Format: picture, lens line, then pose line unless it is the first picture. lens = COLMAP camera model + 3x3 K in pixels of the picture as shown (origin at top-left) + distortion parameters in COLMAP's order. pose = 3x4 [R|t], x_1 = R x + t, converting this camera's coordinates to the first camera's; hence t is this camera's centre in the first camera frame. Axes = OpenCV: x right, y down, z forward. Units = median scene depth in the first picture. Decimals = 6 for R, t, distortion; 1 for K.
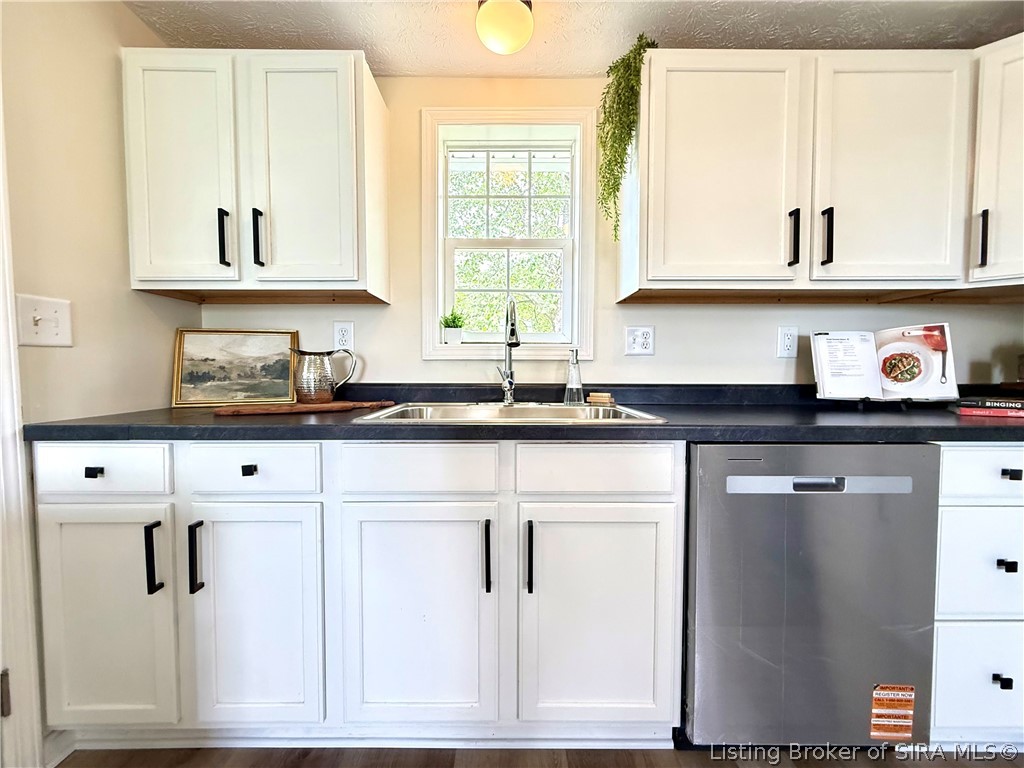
lens RADIAL K [[408.8, 0, 511.2], [0, 408.8, 383.6], [0, 0, 1]] dist [0.002391, -0.000334]
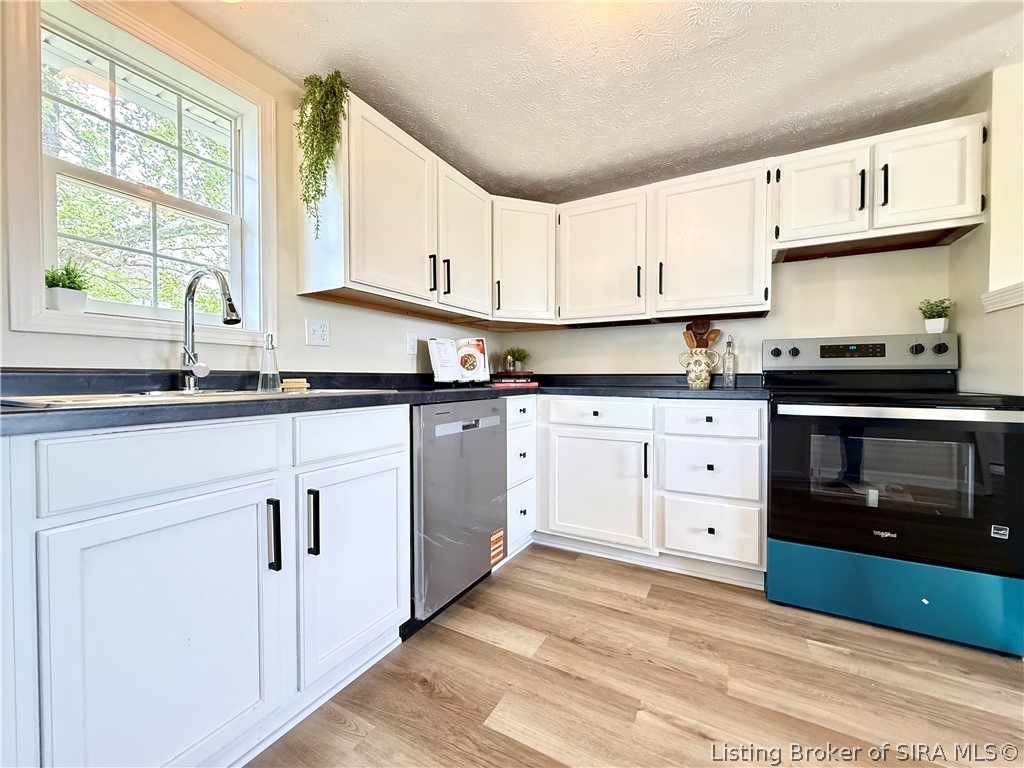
lens RADIAL K [[408.8, 0, 512.5], [0, 408.8, 384.1], [0, 0, 1]] dist [0.002391, -0.000334]
pose [[0.489612, -0.015980, 0.871794, -0.446883], [0.038252, 0.999263, -0.003166, 0.064873], [-0.871101, 0.034898, 0.489863, 0.015092]]
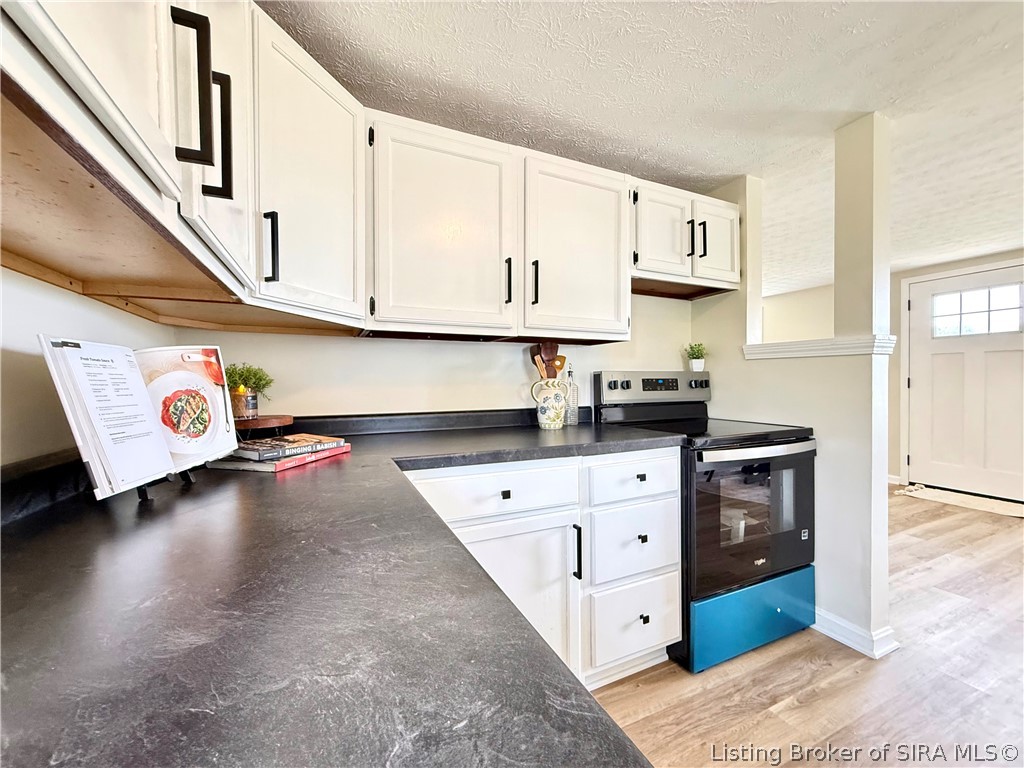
lens RADIAL K [[408.8, 0, 515.3], [0, 408.8, 385.4], [0, 0, 1]] dist [0.002391, -0.000334]
pose [[-0.403197, -0.006444, 0.915091, 0.208675], [0.045022, 0.998625, 0.026869, -0.076244], [-0.914005, 0.052032, -0.402352, 0.814848]]
